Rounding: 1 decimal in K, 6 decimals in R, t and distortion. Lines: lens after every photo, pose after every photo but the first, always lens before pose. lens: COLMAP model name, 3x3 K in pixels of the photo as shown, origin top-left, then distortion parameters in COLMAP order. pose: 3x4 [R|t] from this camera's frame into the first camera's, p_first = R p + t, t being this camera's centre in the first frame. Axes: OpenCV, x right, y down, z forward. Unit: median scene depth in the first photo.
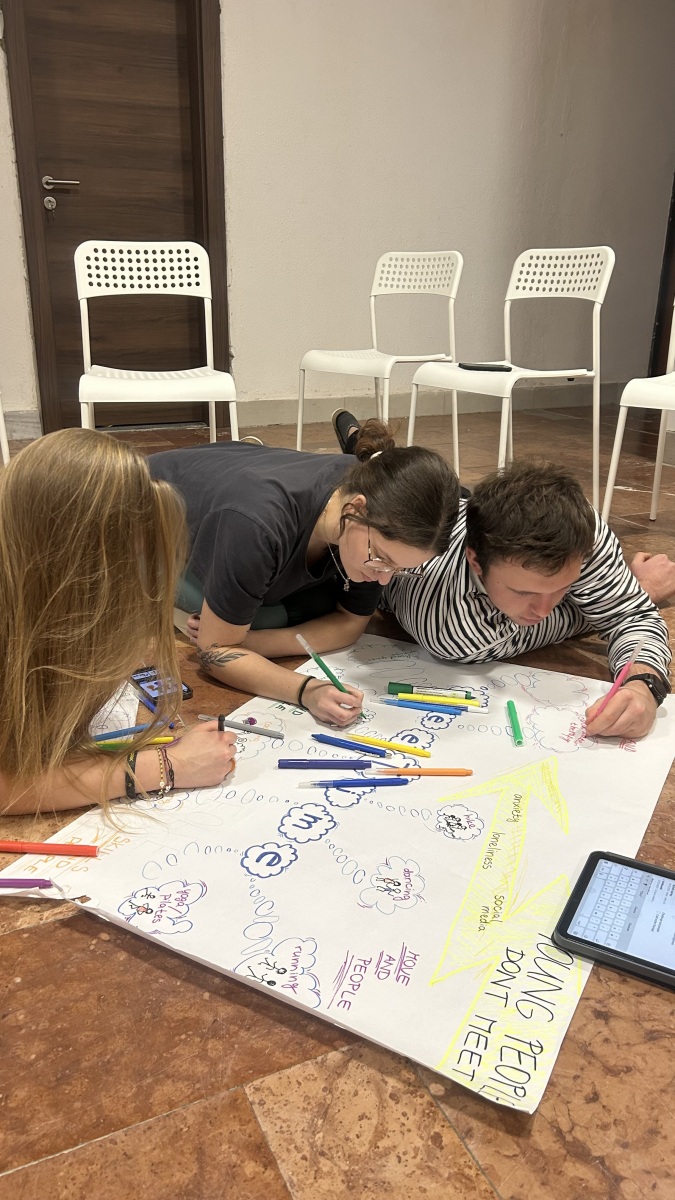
lens RADIAL K [[964.6, 0, 335.0], [0, 964.6, 601.0], [0, 0, 1]] dist [0.044356, -0.059168]
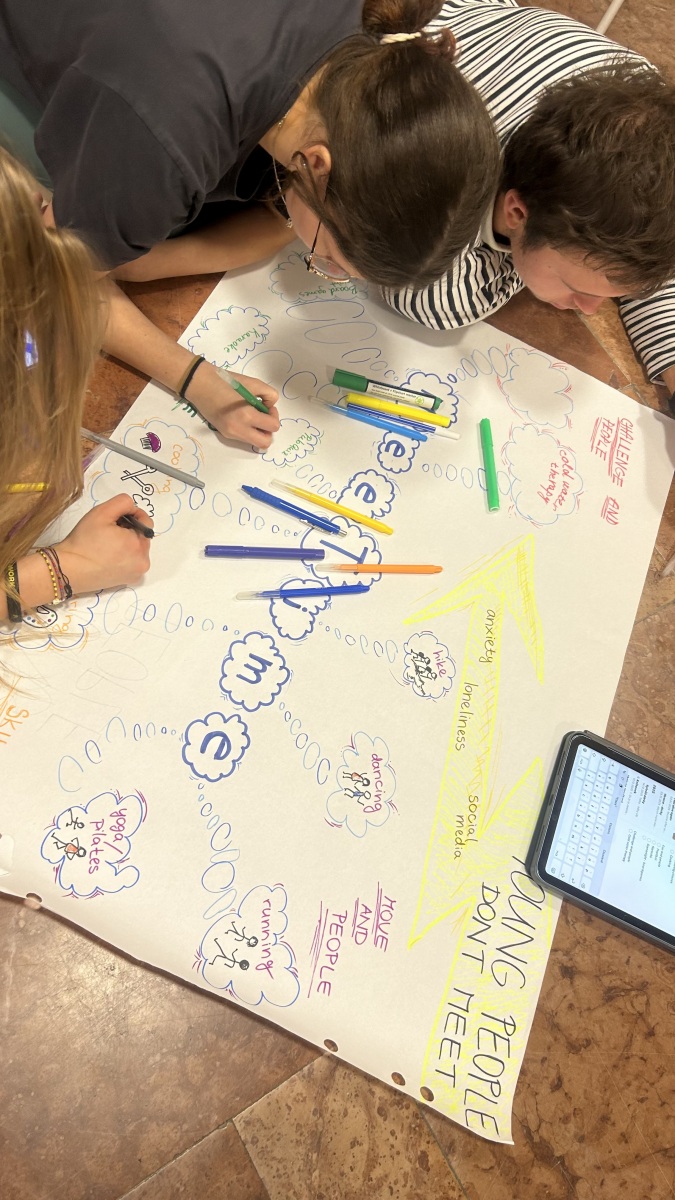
lens RADIAL K [[964.6, 0, 343.5], [0, 964.6, 594.2], [0, 0, 1]] dist [0.044356, -0.059168]
pose [[0.958751, 0.009342, 0.284093, -0.227867], [-0.208144, 0.703727, 0.679297, -0.462463], [-0.193578, -0.710409, 0.676644, 0.594143]]
